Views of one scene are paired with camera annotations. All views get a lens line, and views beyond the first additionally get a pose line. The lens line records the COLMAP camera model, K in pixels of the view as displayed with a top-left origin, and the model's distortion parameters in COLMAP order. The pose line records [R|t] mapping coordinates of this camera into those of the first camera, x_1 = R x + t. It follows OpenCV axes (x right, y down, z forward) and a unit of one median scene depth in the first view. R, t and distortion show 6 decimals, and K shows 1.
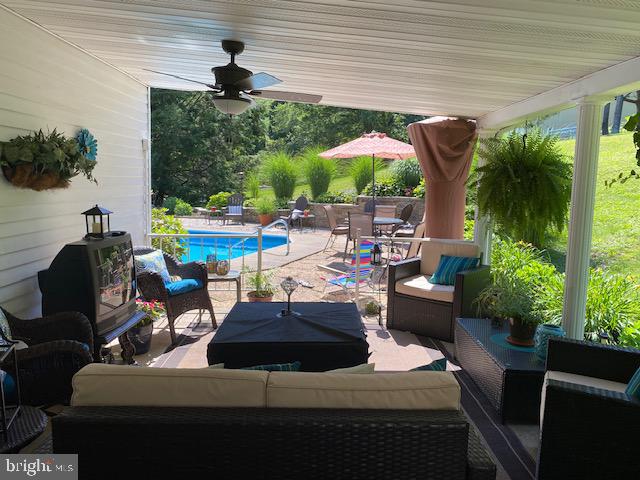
lens RADIAL K [[486.3, 0, 318.4], [0, 486.3, 243.2], [0, 0, 1]] dist [0.095471, -0.156914]
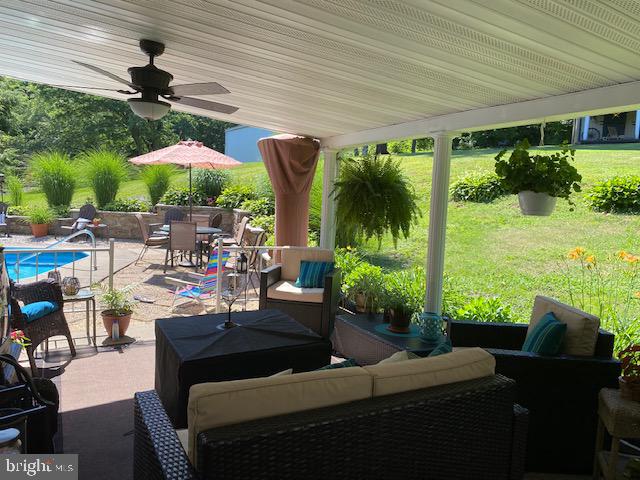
lens RADIAL K [[486.3, 0, 318.4], [0, 486.3, 243.2], [0, 0, 1]] dist [0.095471, -0.156914]
pose [[0.887524, -0.023239, 0.460175, -0.202334], [0.031676, 0.999442, -0.010620, -0.002703], [-0.459671, 0.024002, 0.887765, 0.015078]]
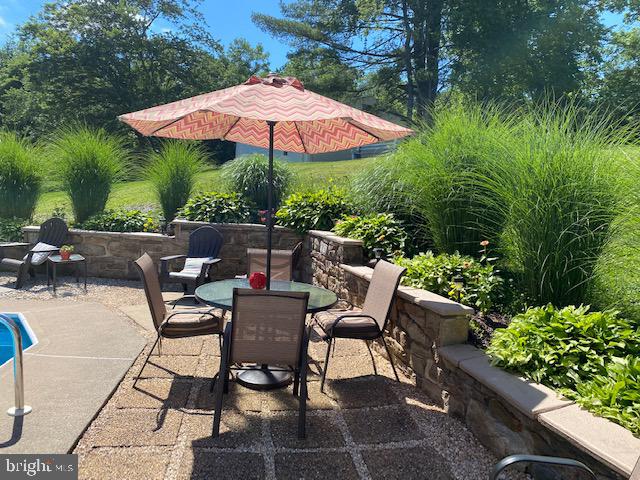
lens RADIAL K [[486.3, 0, 318.4], [0, 486.3, 243.2], [0, 0, 1]] dist [0.095471, -0.156914]
pose [[0.889409, -0.005493, 0.457079, -0.064677], [0.016881, 0.999640, -0.020835, -0.142685], [-0.456800, 0.026247, 0.889182, 1.094709]]
